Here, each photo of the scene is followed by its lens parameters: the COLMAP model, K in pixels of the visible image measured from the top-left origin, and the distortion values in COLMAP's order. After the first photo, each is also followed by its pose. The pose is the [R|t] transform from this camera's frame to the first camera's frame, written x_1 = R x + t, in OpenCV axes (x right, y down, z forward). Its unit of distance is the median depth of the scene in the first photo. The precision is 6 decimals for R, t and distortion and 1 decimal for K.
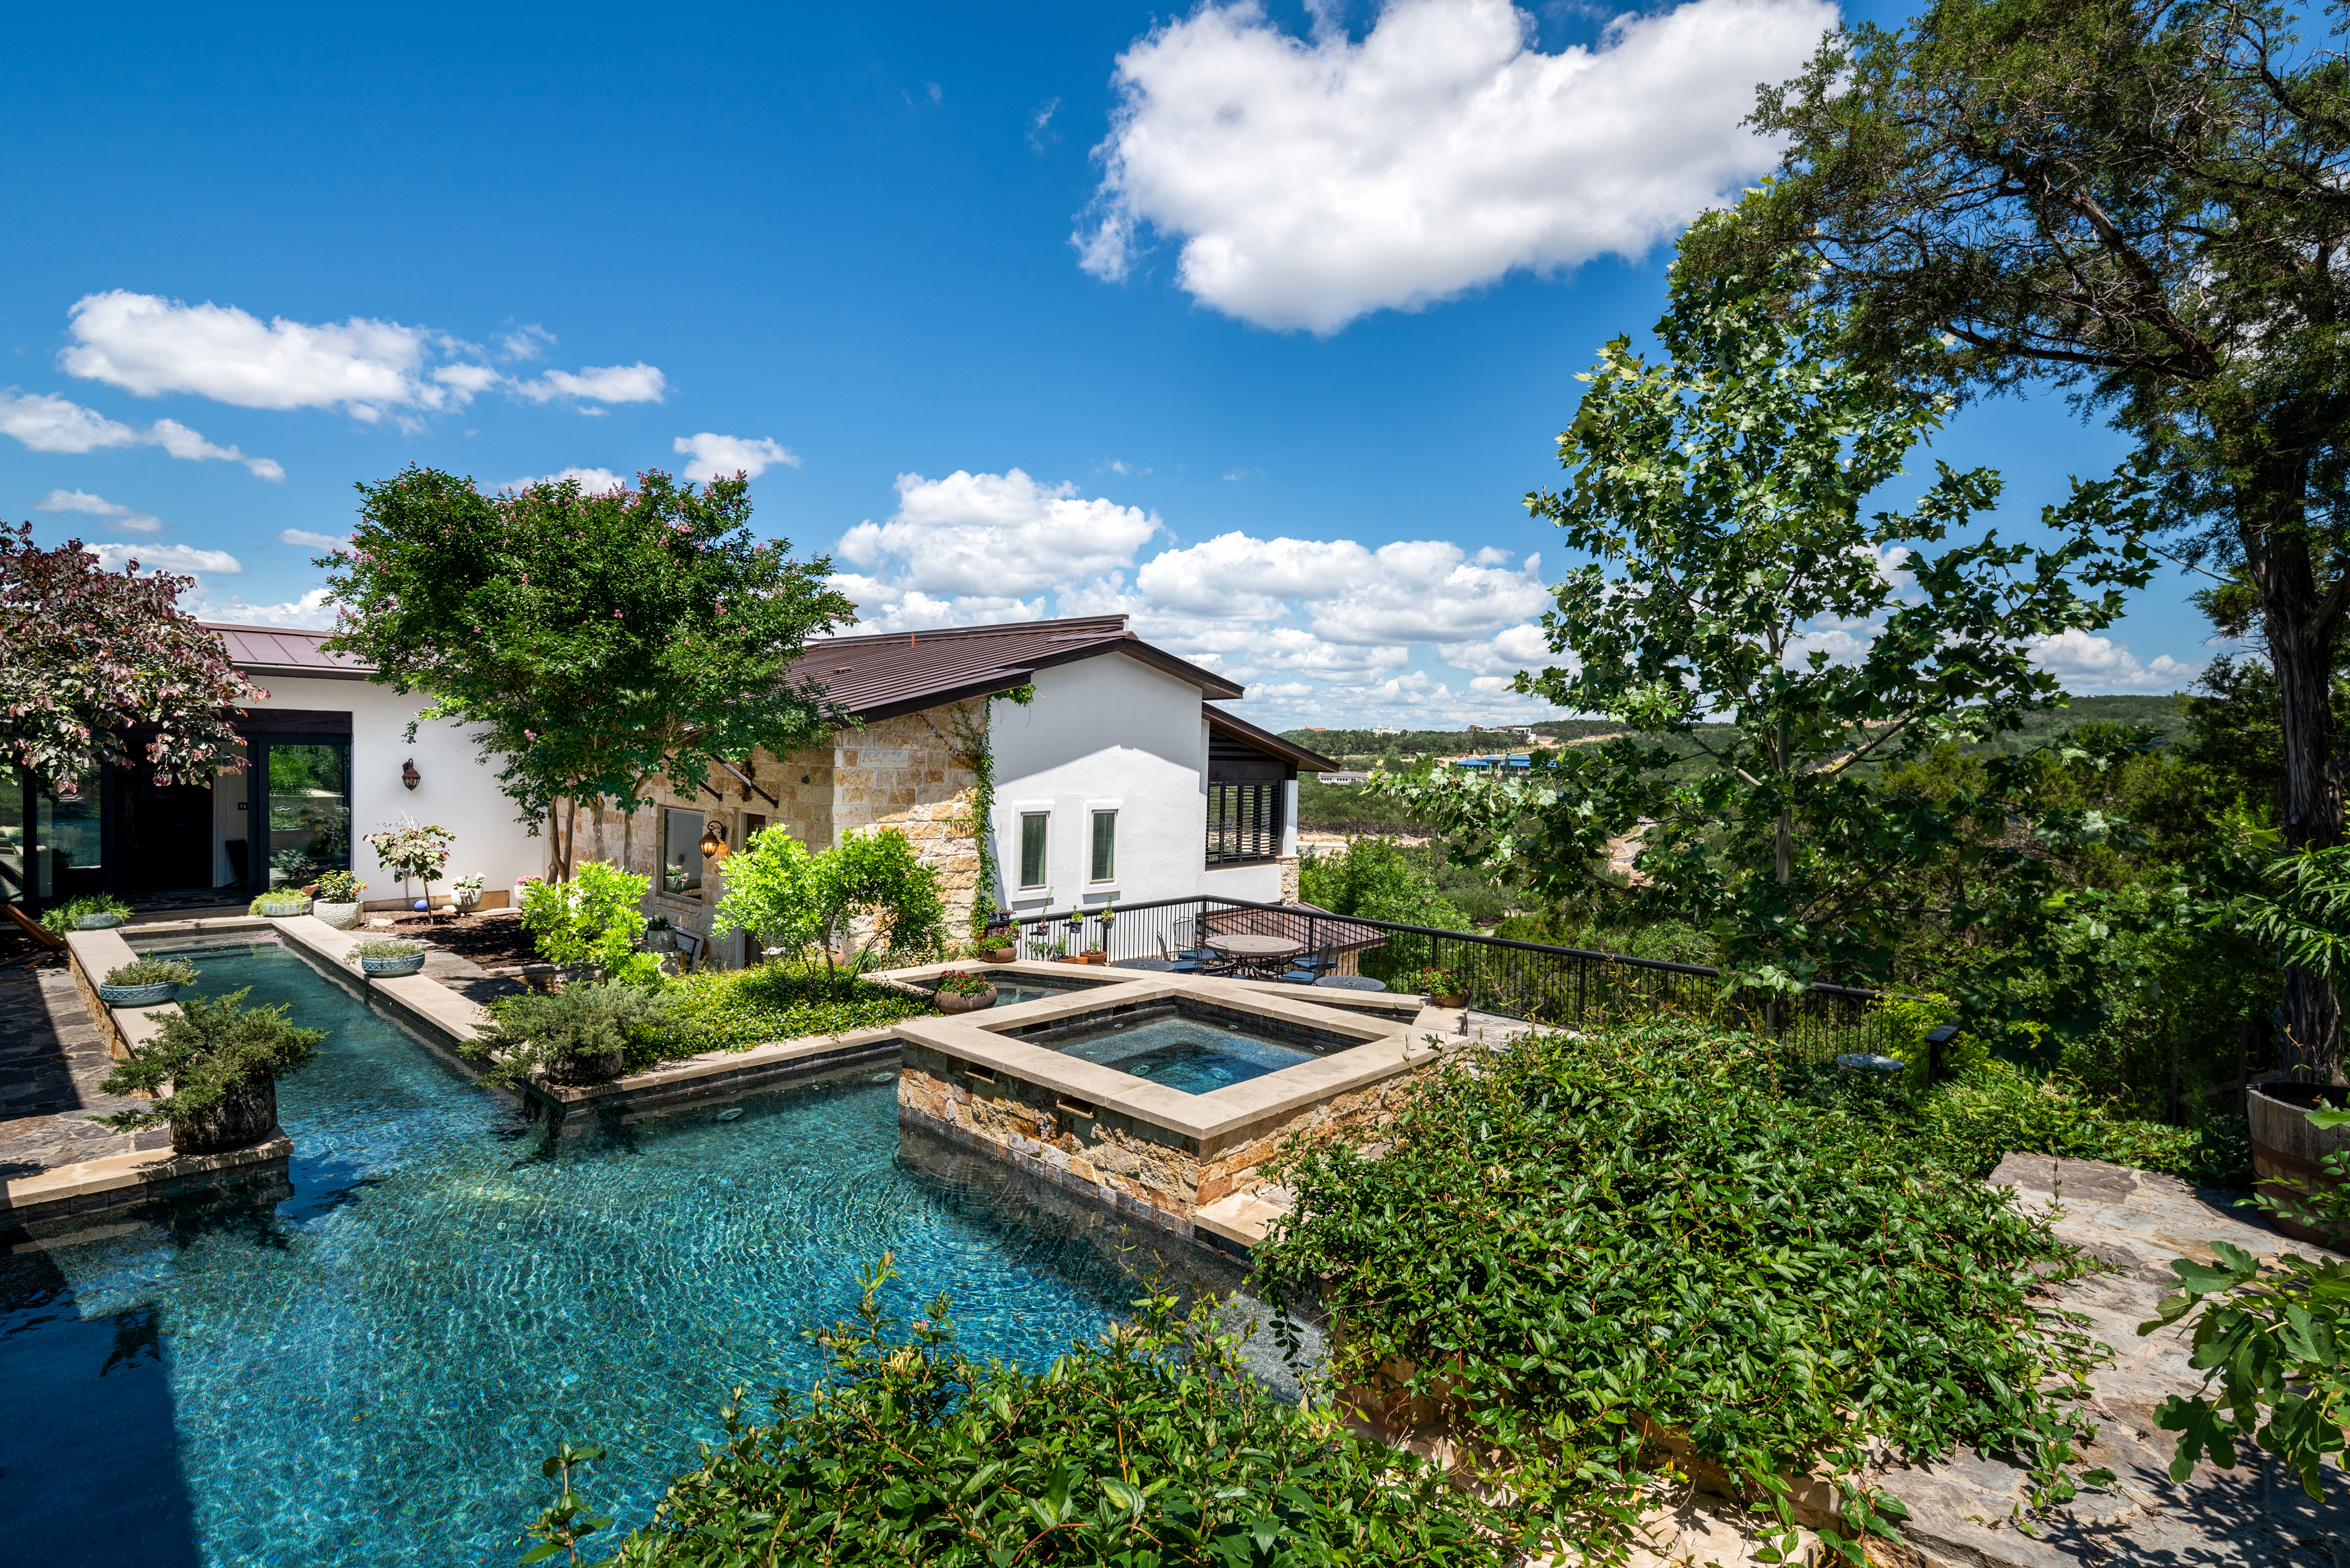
lens RADIAL K [[1129.6, 0, 1173.4], [0, 1129.6, 789.7], [0, 0, 1]] dist [0.002288, -0.001034]
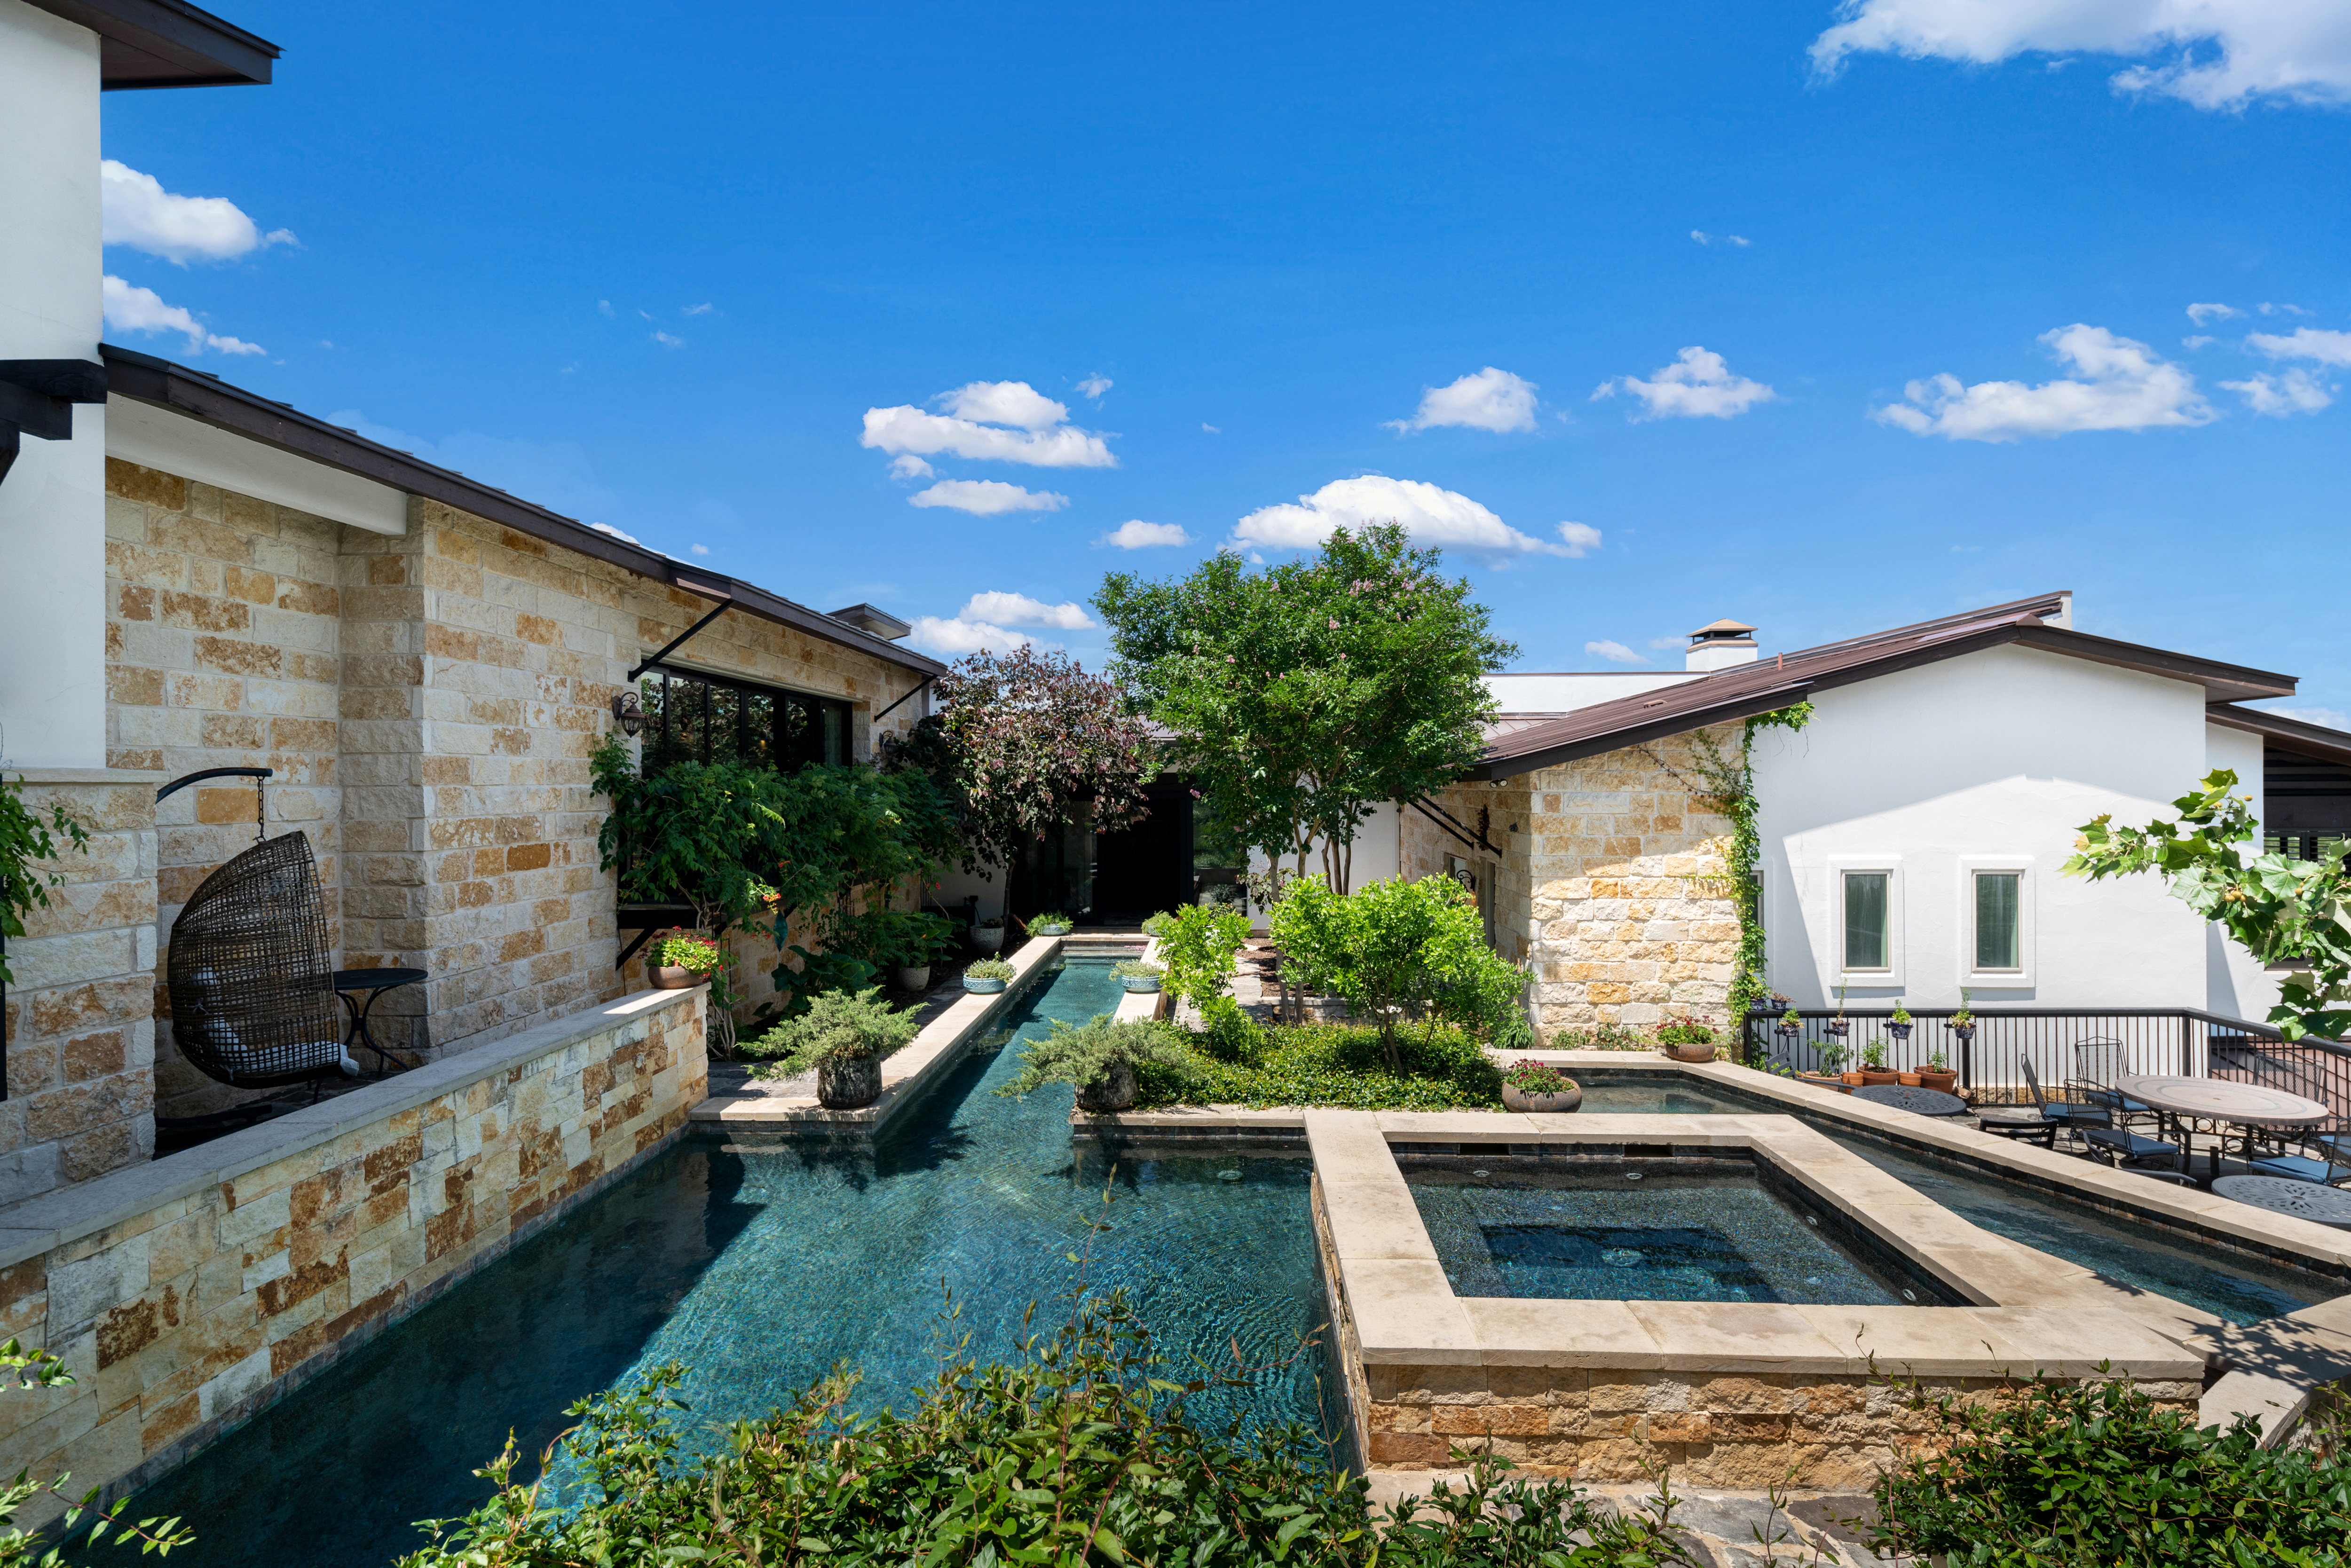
lens RADIAL K [[1130.2, 0, 1181.2], [0, 1130.2, 767.8], [0, 0, 1]] dist [0.002288, -0.001034]
pose [[0.646973, -0.041916, -0.761360, 0.331699], [-0.005020, 0.998232, -0.059223, -0.002654], [0.762497, 0.042138, 0.645618, 0.319492]]
